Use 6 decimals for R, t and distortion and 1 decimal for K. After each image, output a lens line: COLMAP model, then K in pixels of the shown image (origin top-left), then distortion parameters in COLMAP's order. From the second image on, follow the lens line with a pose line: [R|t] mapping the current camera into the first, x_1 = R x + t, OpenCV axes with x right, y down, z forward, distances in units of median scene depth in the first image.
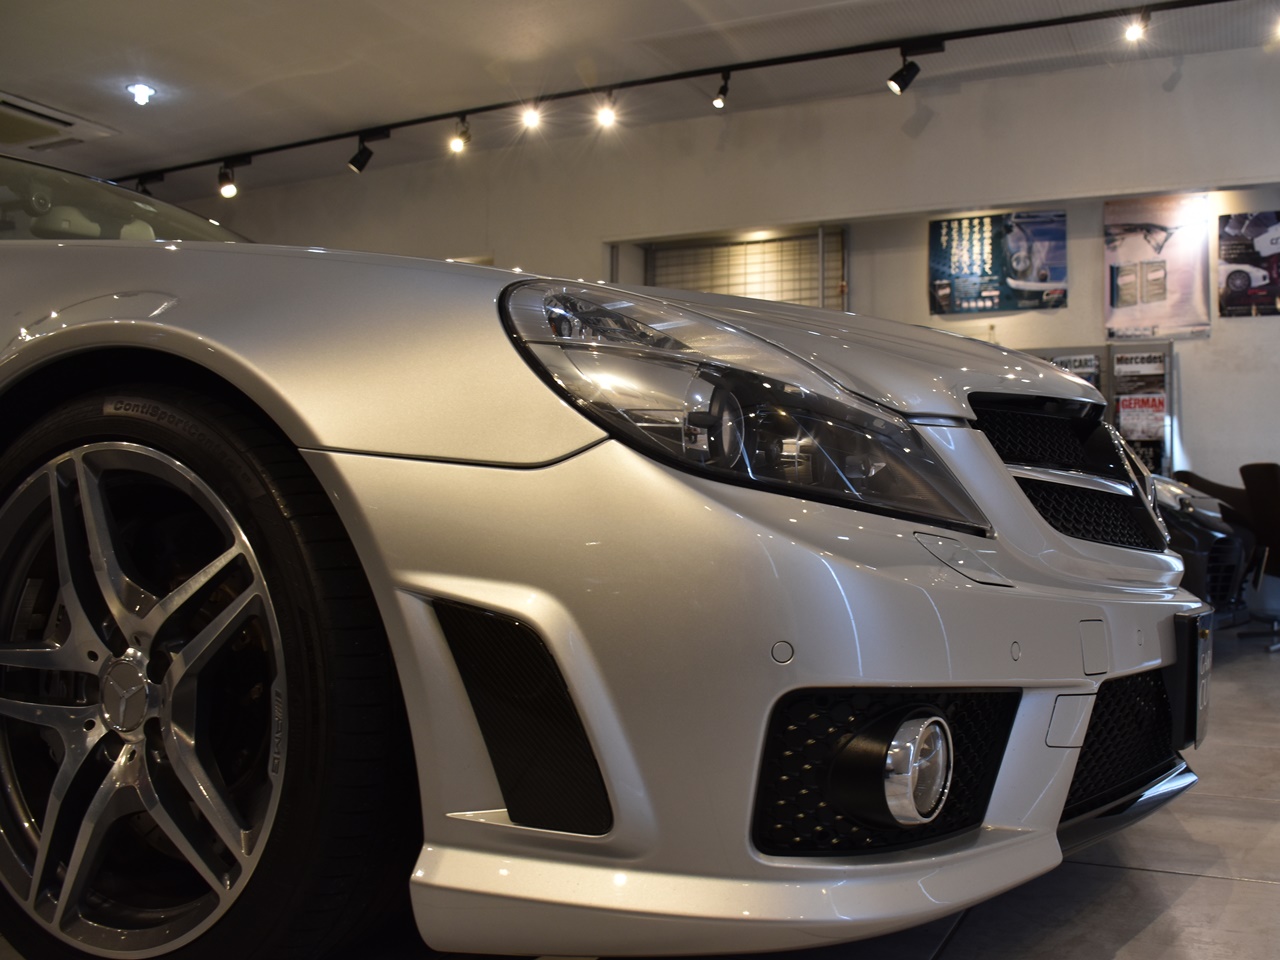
lens RADIAL K [[1108.8, 0, 640.0], [0, 1108.8, 480.0], [0, 0, 1]] dist [-0.172936, 0.148475]
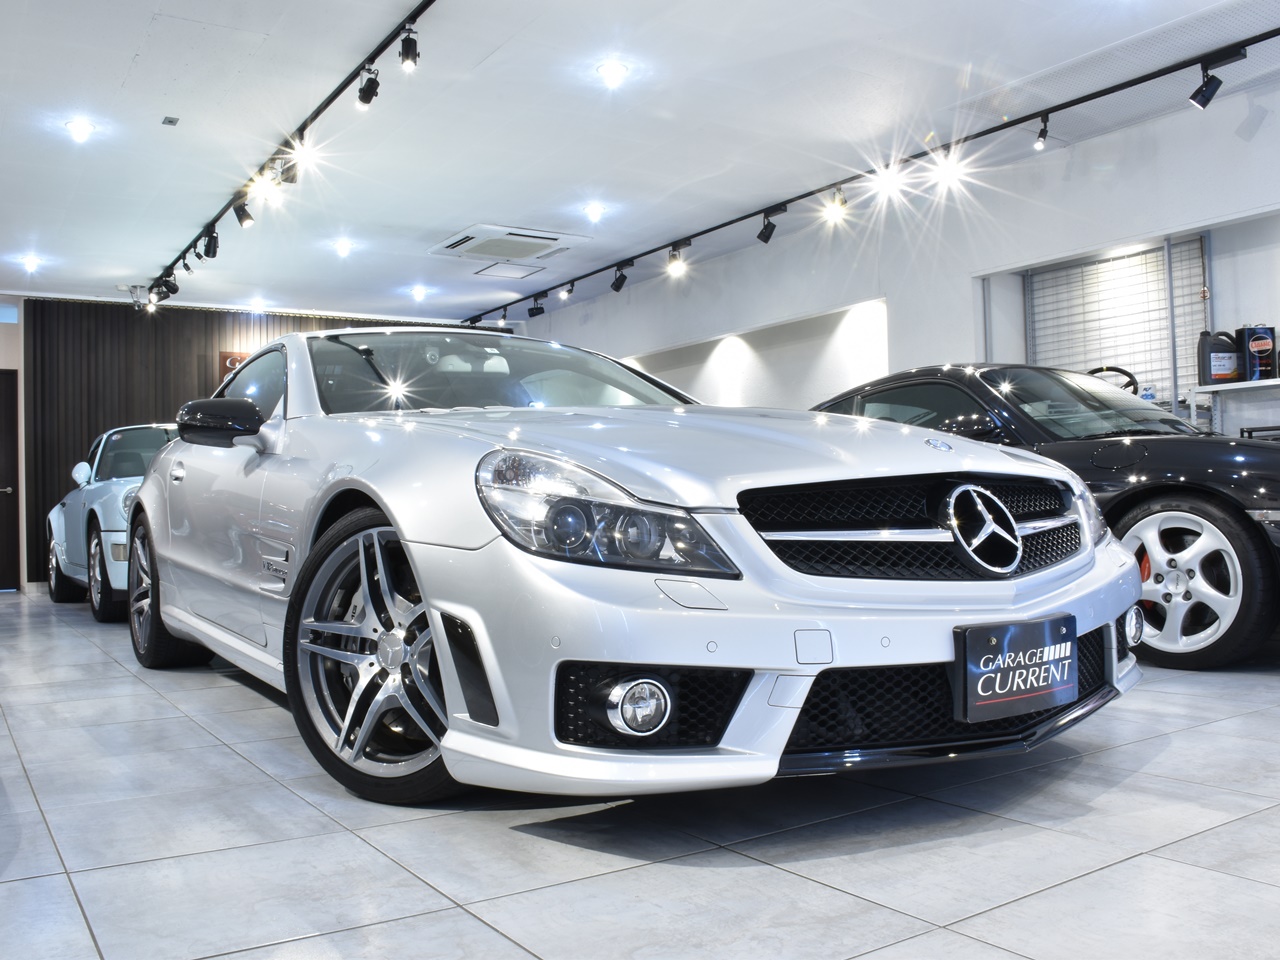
lens RADIAL K [[1108.8, 0, 640.0], [0, 1108.8, 480.0], [0, 0, 1]] dist [-0.172936, 0.148475]
pose [[0.846673, -0.037003, -0.530826, 0.292384], [0.043244, 0.999064, -0.000668, -0.027083], [0.530354, -0.022390, 0.847481, -0.135450]]
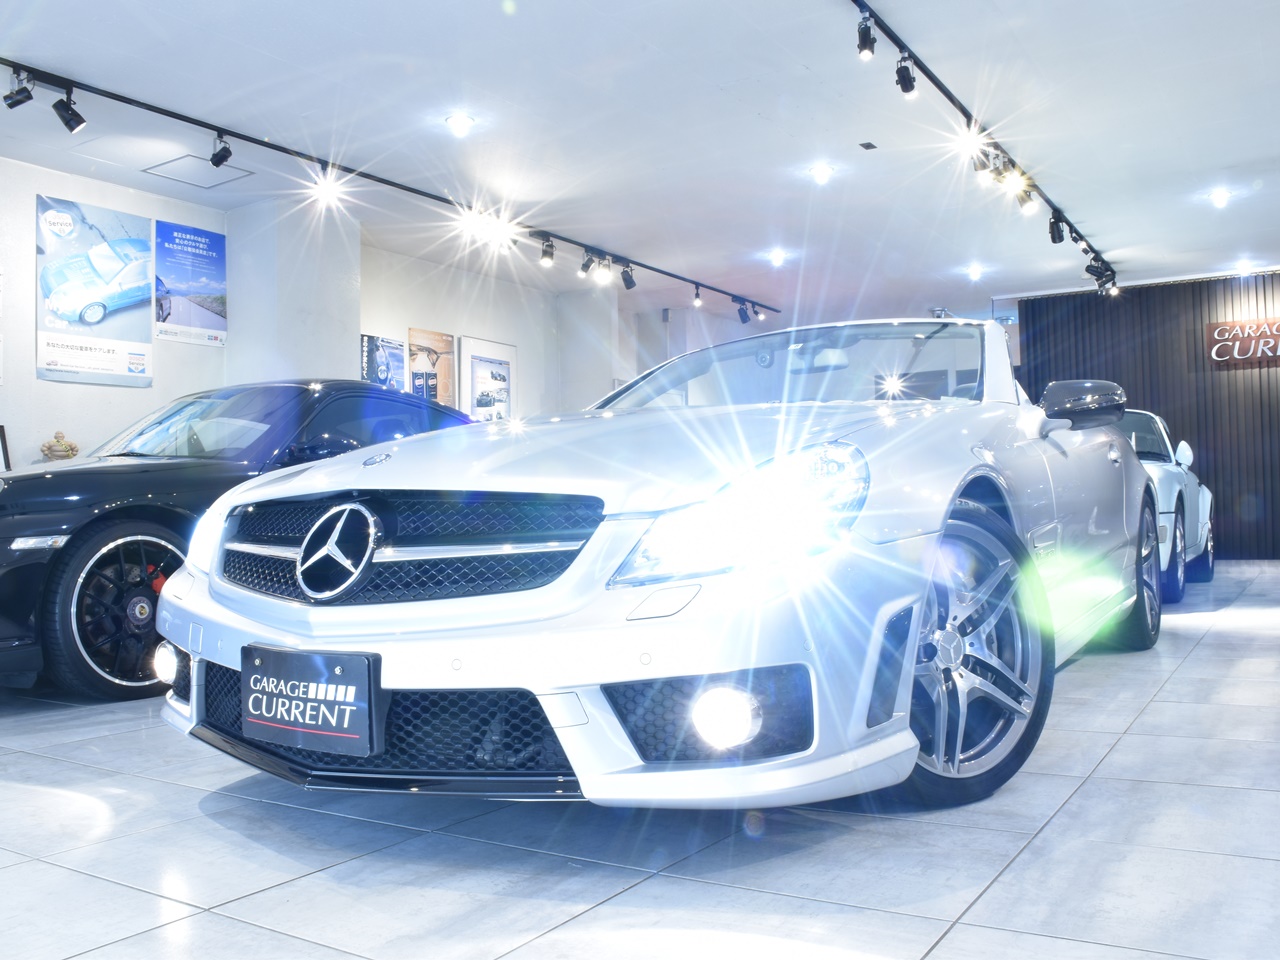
lens RADIAL K [[1118.8, 0, 610.8], [0, 1118.8, 461.8], [0, 0, 1]] dist [-0.339878, 0.570274]
pose [[-0.064970, -0.041174, -0.997037, 0.610922], [0.037247, 0.998352, -0.043655, -0.012160], [0.997192, -0.039973, -0.063329, 0.495787]]
